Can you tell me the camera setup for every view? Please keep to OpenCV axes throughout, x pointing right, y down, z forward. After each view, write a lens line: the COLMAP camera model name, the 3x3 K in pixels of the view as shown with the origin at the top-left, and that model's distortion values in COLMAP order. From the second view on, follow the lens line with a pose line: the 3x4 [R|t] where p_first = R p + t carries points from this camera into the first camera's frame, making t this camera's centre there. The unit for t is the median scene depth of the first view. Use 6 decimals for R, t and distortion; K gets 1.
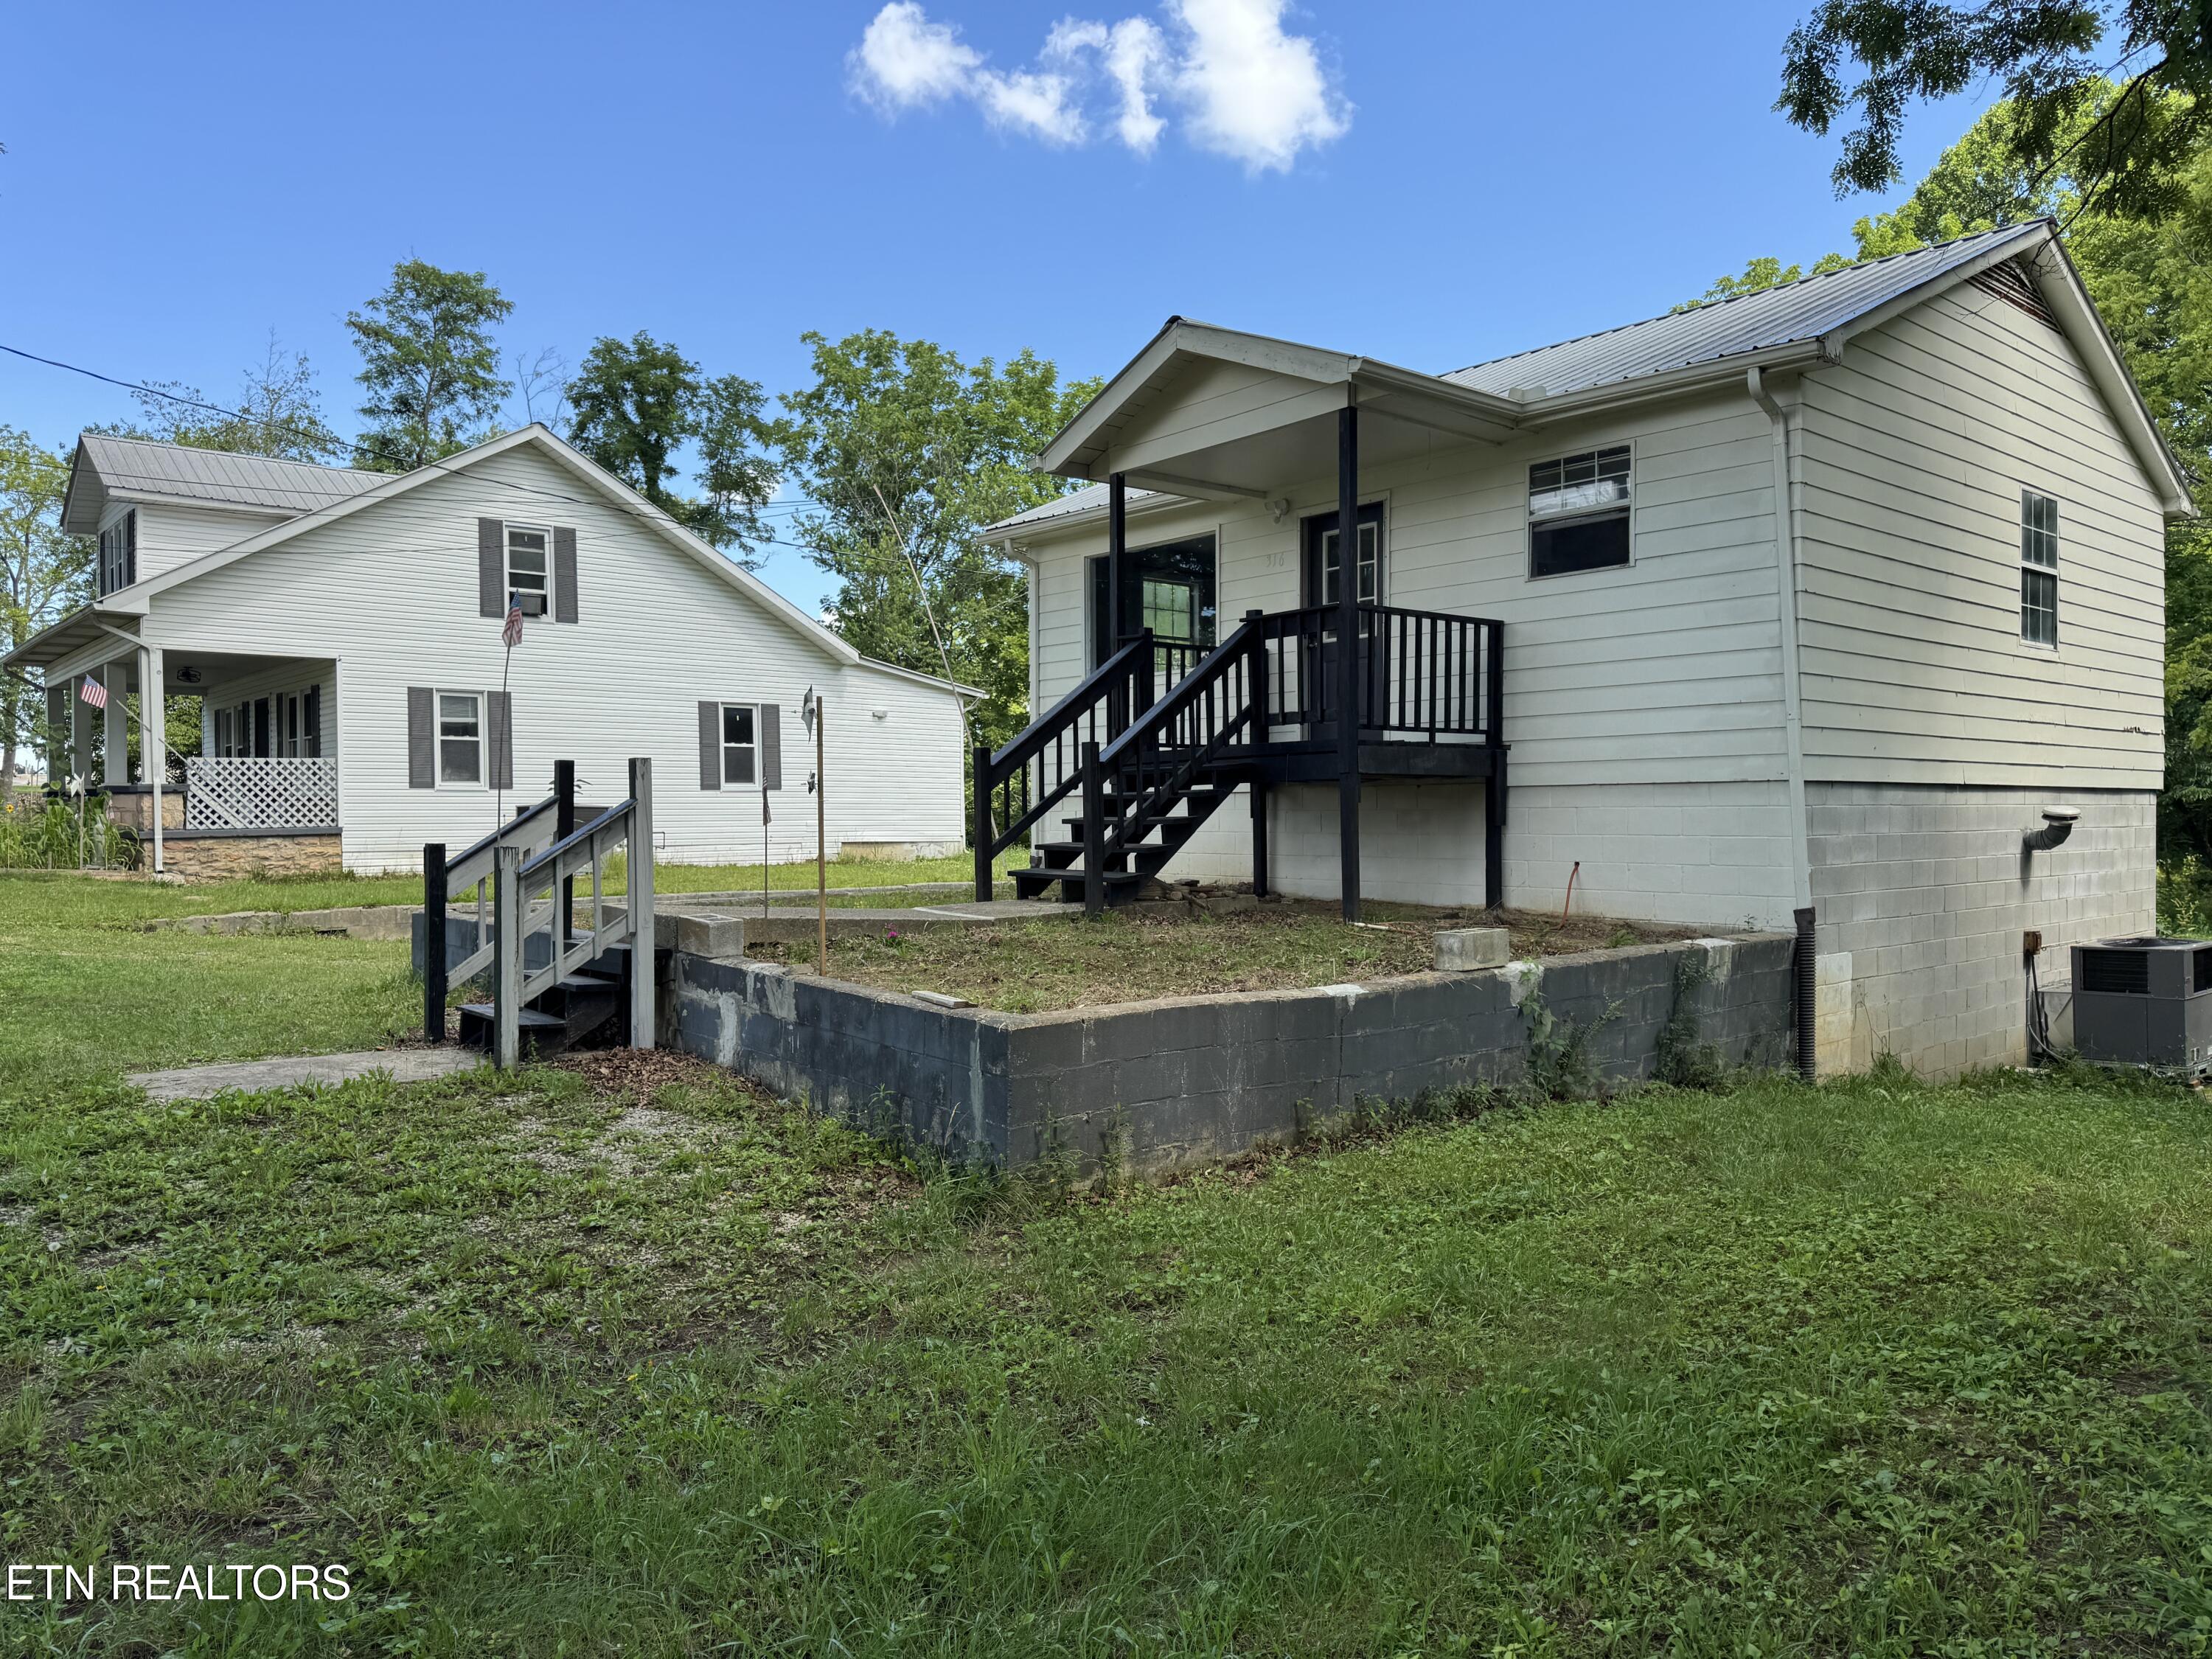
lens RADIAL K [[1567.8, 0, 1106.0], [0, 1567.8, 829.5], [0, 0, 1]] dist [0.048853, -0.038434]
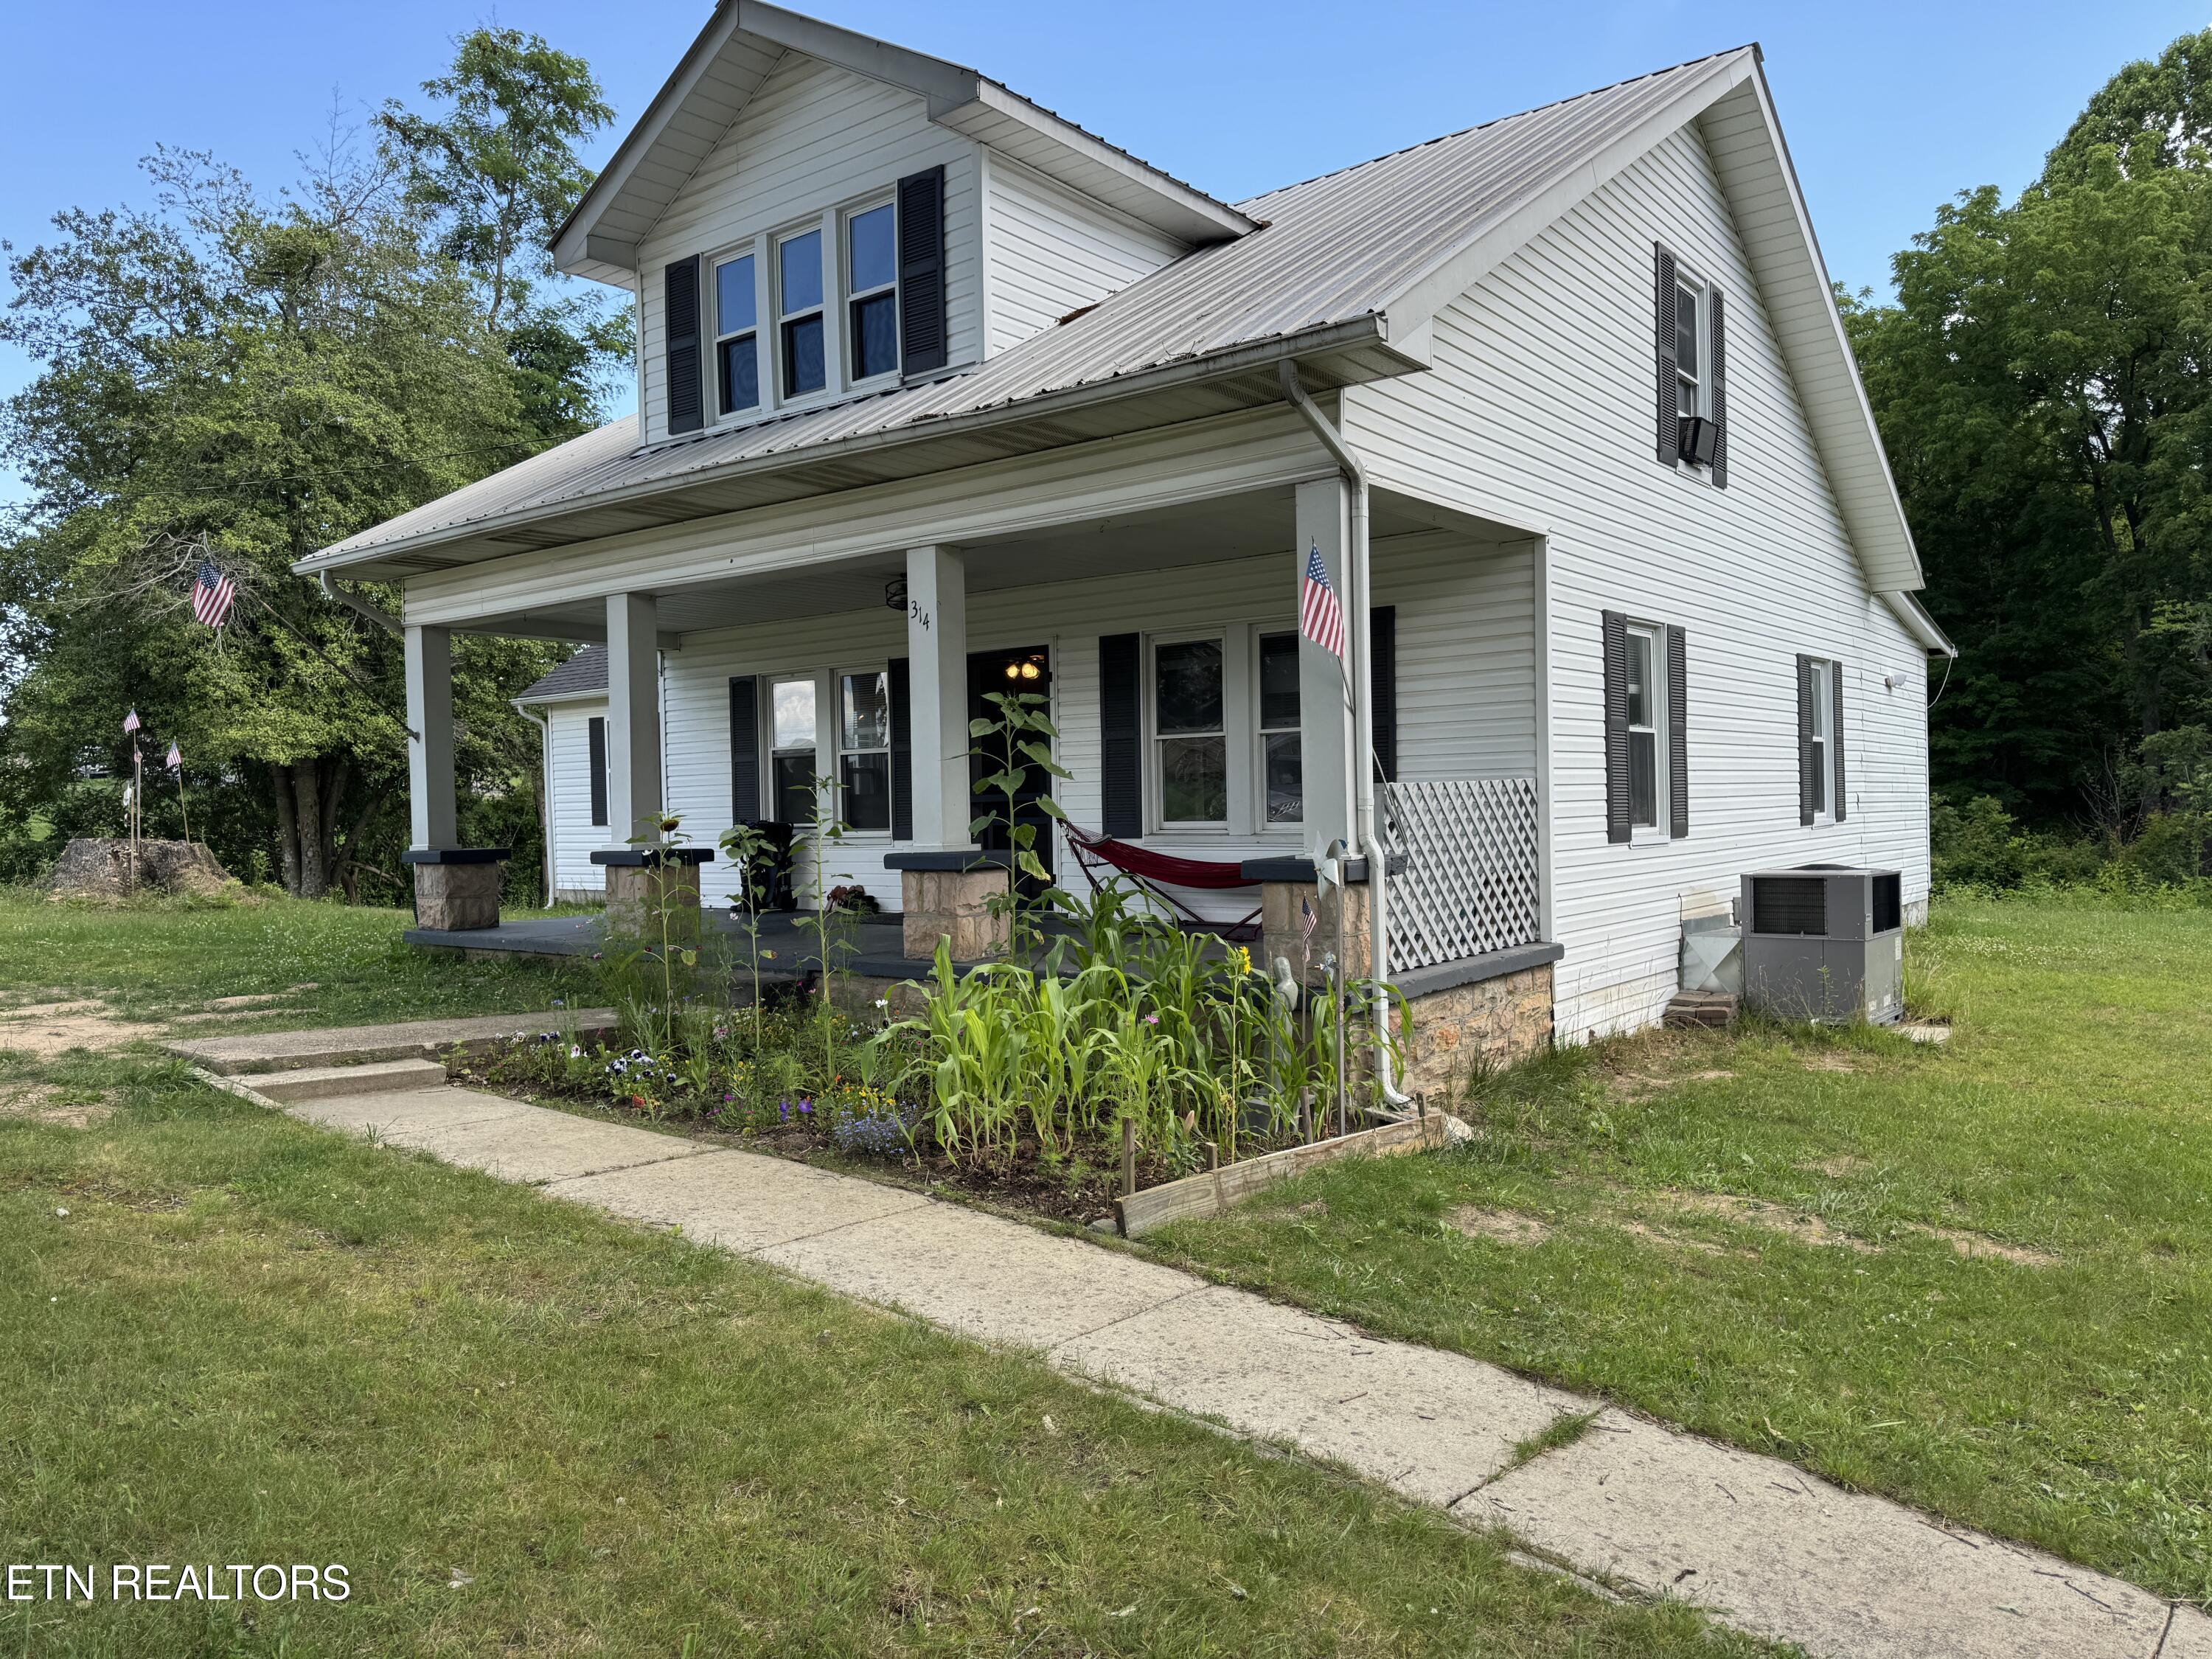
lens RADIAL K [[1567.8, 0, 1106.0], [0, 1567.8, 829.5], [0, 0, 1]] dist [0.048853, -0.038434]
pose [[0.979581, -0.019335, 0.200119, -0.680557], [0.019488, 0.999809, 0.001206, -0.034034], [-0.200104, 0.002719, 0.979771, 0.617161]]
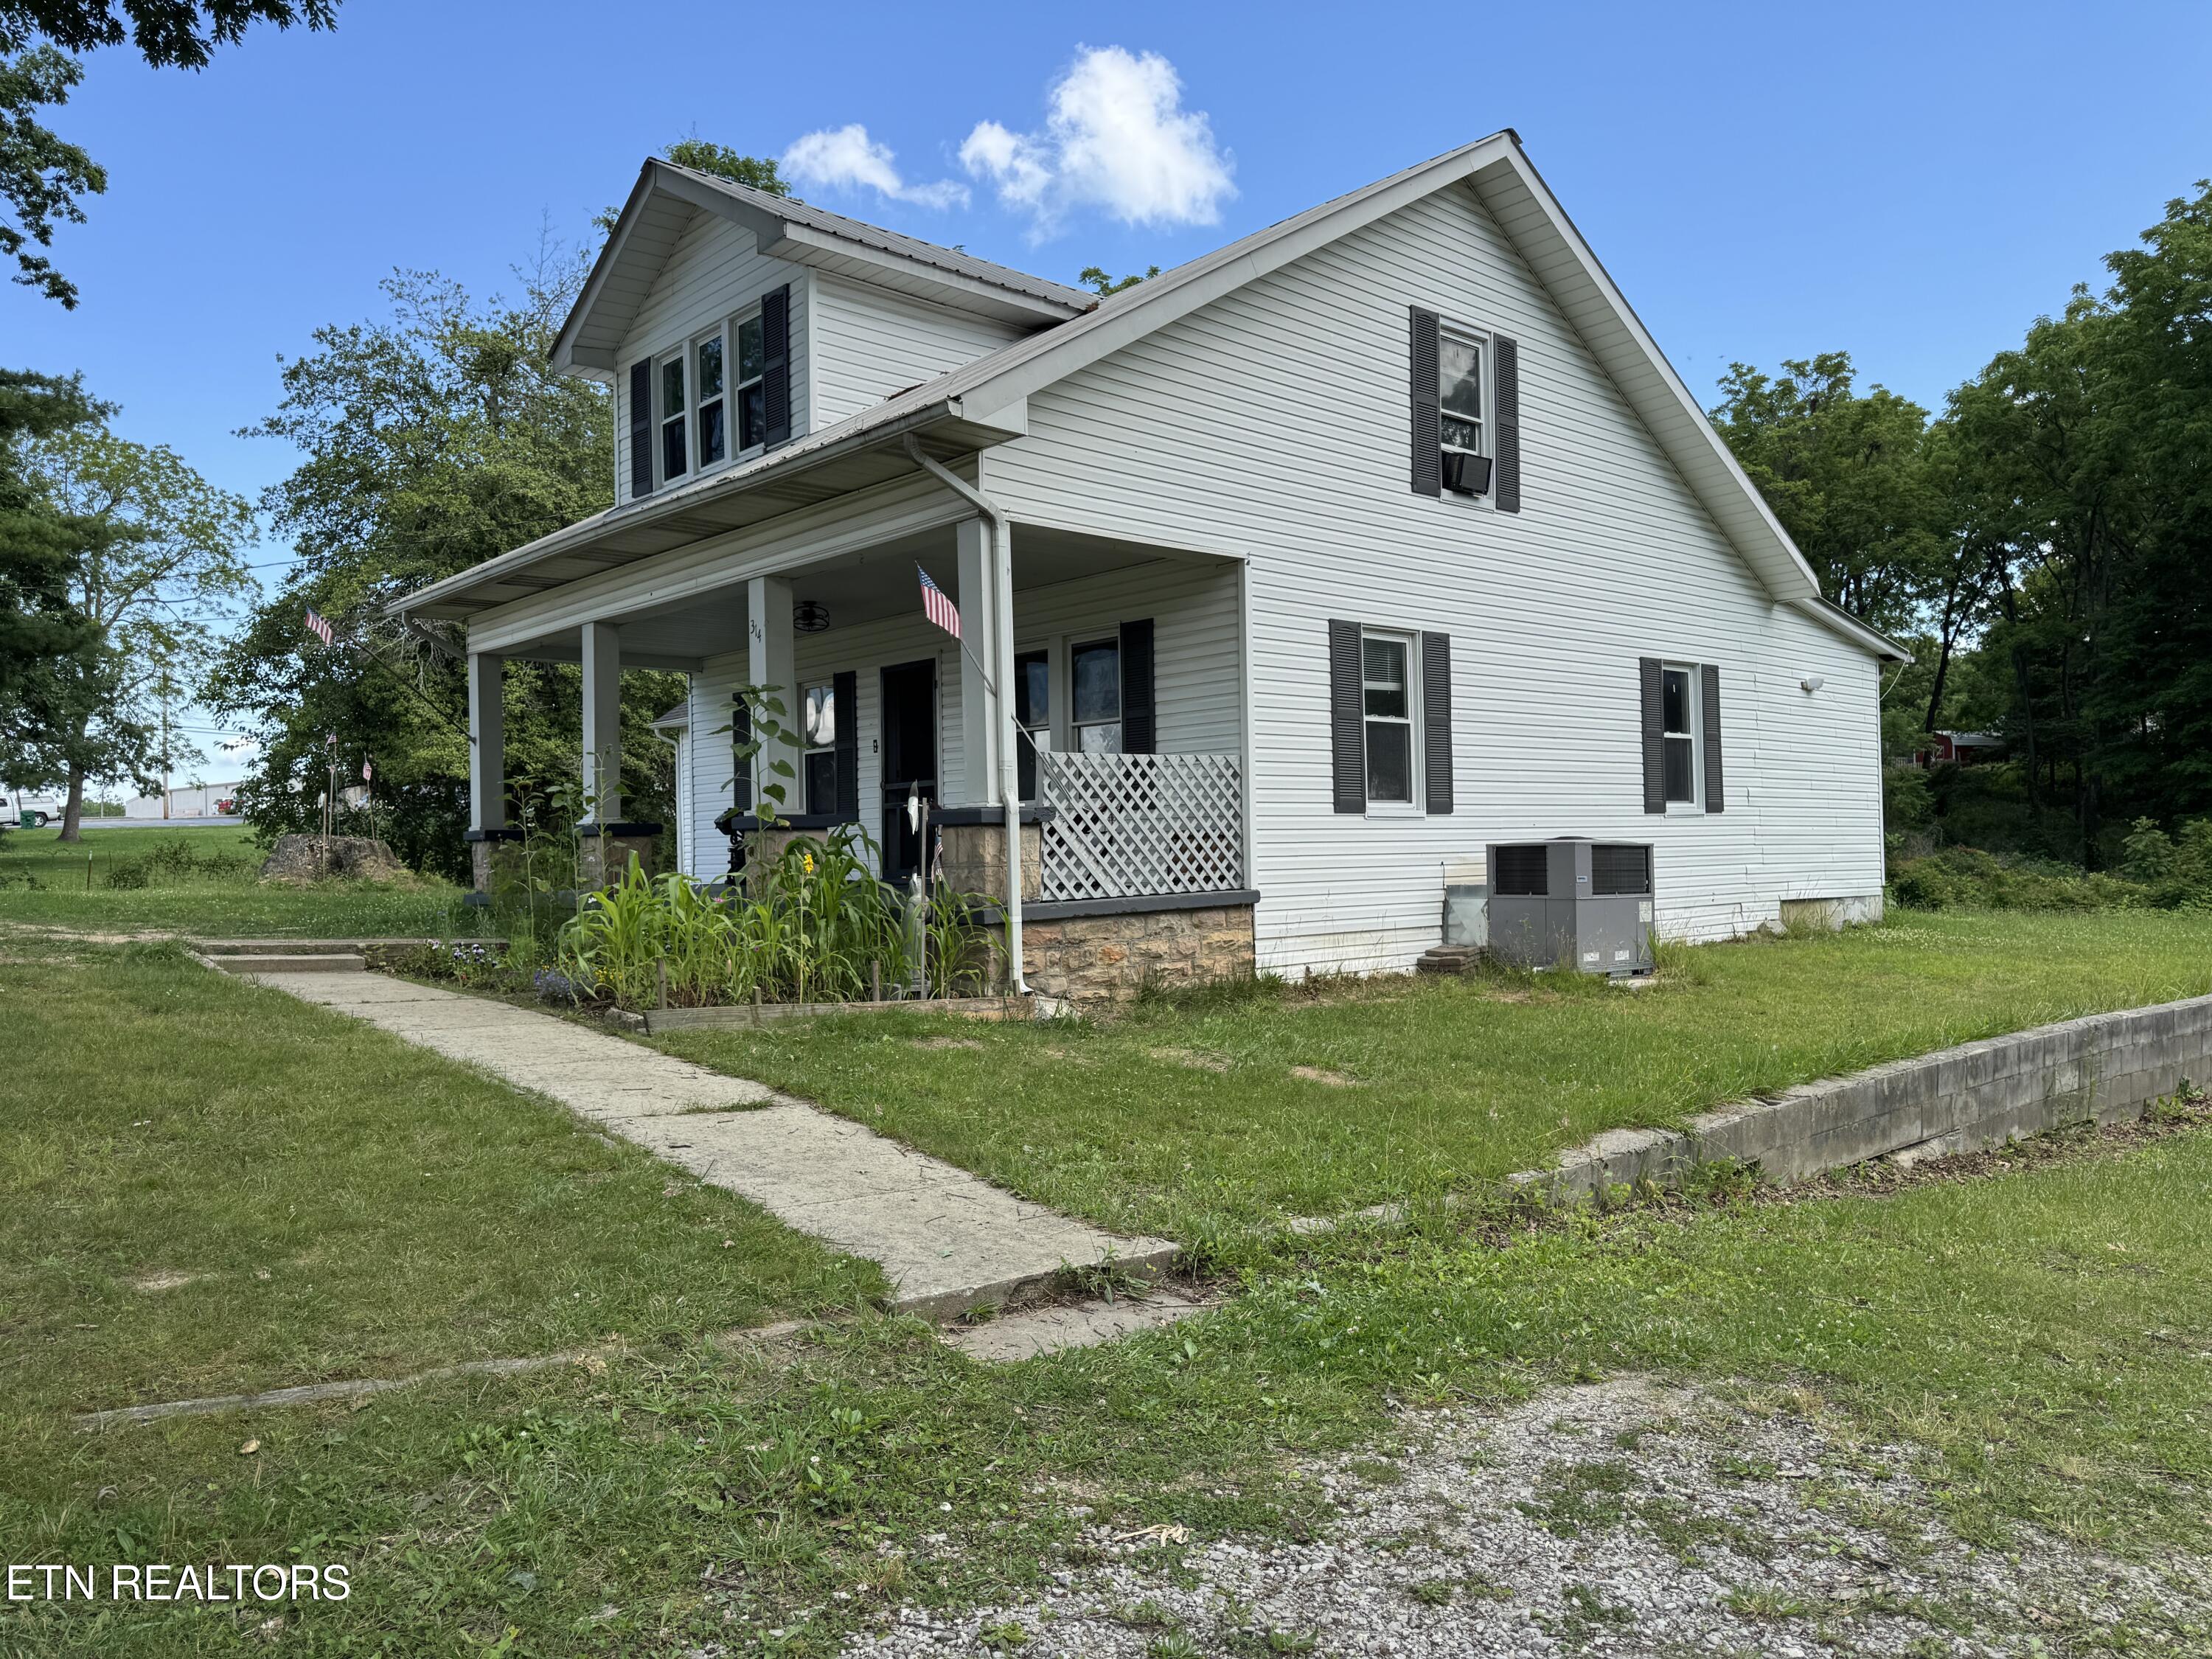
lens RADIAL K [[1567.8, 0, 1106.0], [0, 1567.8, 829.5], [0, 0, 1]] dist [0.048853, -0.038434]
pose [[0.999431, -0.013825, 0.030756, -0.545450], [0.014637, 0.999546, -0.026331, -0.008395], [-0.030378, 0.026766, 0.999180, 0.498200]]
